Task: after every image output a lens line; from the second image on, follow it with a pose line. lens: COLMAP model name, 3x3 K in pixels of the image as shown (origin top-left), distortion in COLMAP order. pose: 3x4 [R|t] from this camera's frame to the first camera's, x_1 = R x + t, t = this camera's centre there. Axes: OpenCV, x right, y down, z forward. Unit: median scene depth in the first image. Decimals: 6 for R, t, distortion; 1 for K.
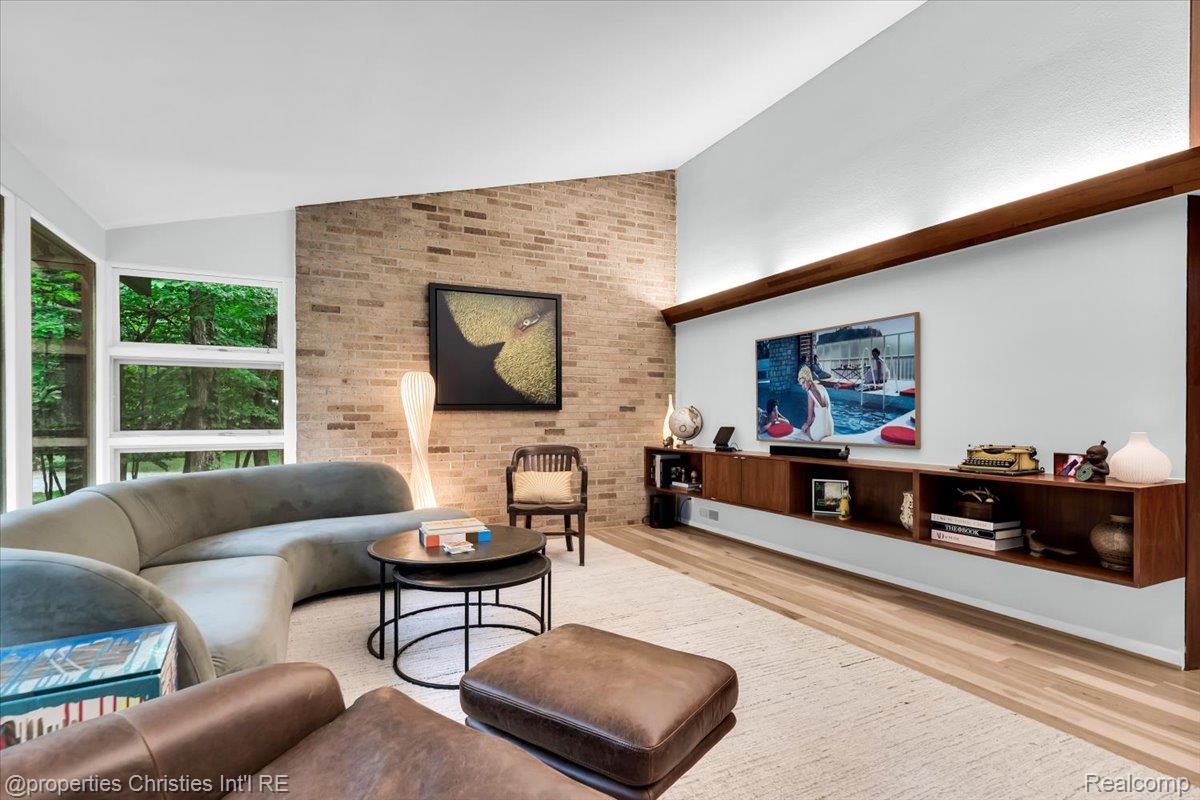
lens RADIAL K [[589.8, 0, 599.7], [0, 589.8, 408.9], [0, 0, 1]] dist [-0.003943, -0.000574]
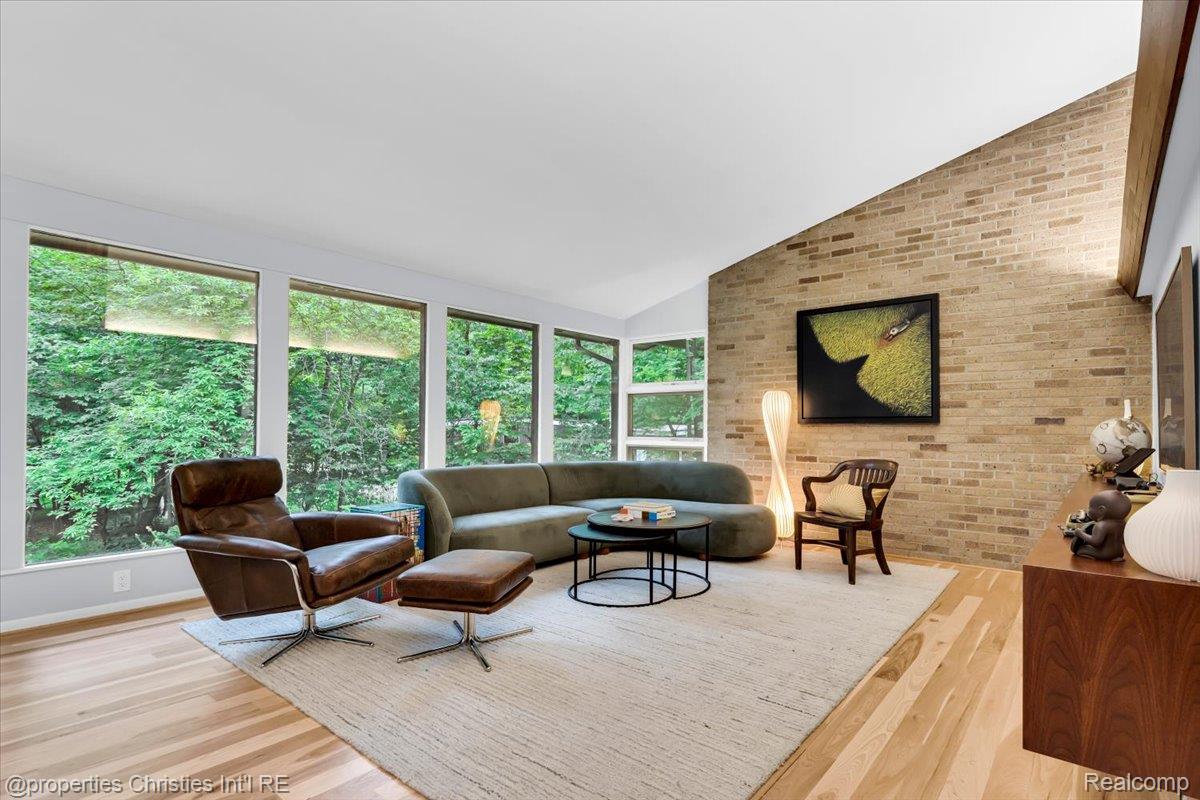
lens RADIAL K [[589.8, 0, 599.7], [0, 589.8, 404.8], [0, 0, 1]] dist [-0.003943, -0.000574]
pose [[0.400790, -0.030789, -0.915653, 0.563462], [0.004113, 0.999486, -0.031808, 0.000793], [0.916161, 0.008982, 0.400710, 0.186266]]
